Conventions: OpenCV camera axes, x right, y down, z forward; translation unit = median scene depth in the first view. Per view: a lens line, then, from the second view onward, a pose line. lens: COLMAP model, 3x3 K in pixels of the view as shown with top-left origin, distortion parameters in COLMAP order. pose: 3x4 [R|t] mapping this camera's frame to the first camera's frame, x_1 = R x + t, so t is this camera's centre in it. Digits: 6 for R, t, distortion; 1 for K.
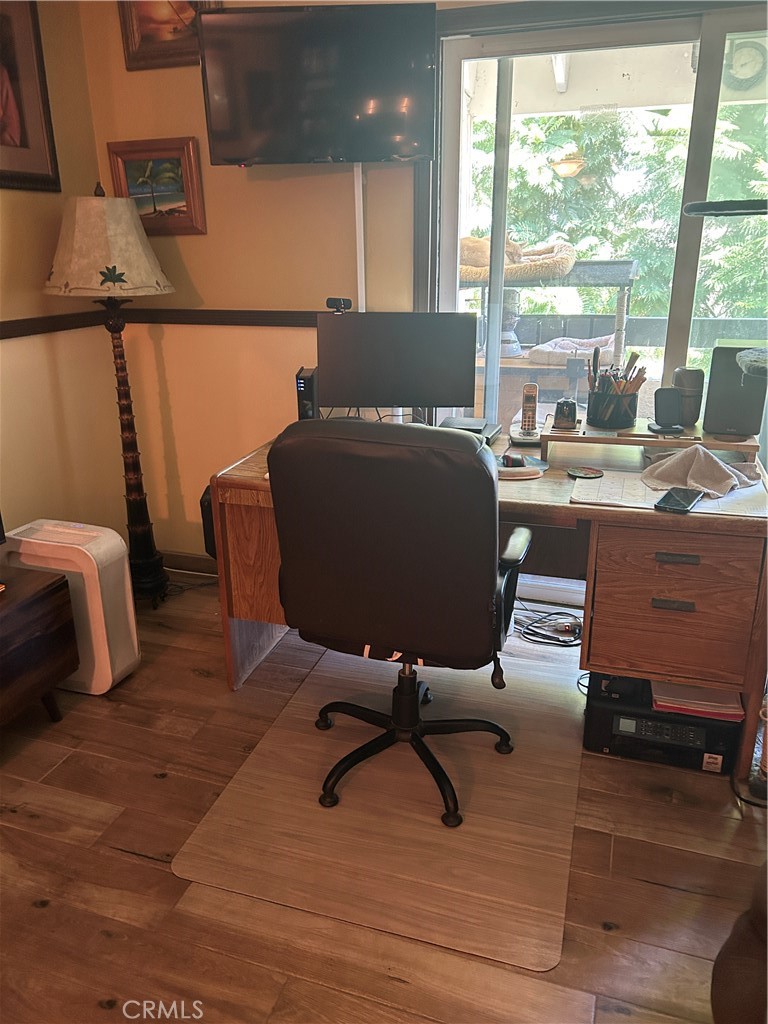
lens RADIAL K [[768.7, 0, 384.0], [0, 768.7, 512.0], [0, 0, 1]] dist [0.051180, -0.062512]
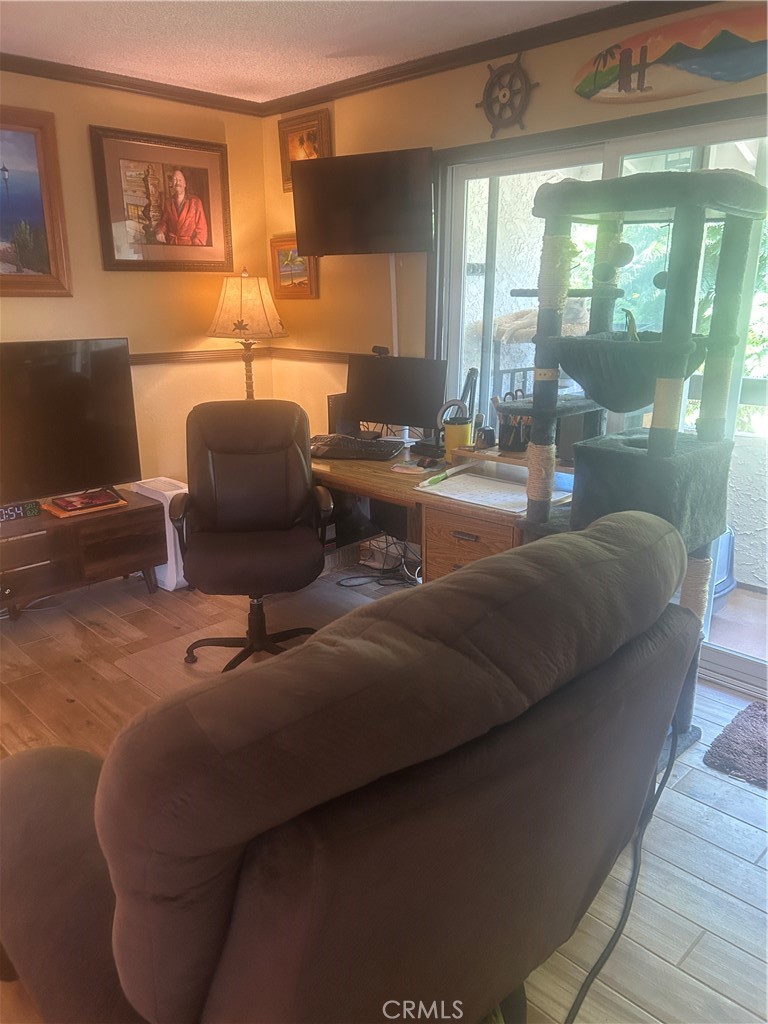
lens RADIAL K [[768.7, 0, 384.0], [0, 768.7, 512.0], [0, 0, 1]] dist [0.051180, -0.062512]
pose [[0.896637, 0.129981, -0.423257, 0.615982], [-0.150237, 0.988541, -0.014686, 0.043706], [0.416498, 0.076757, 0.905891, -0.259788]]
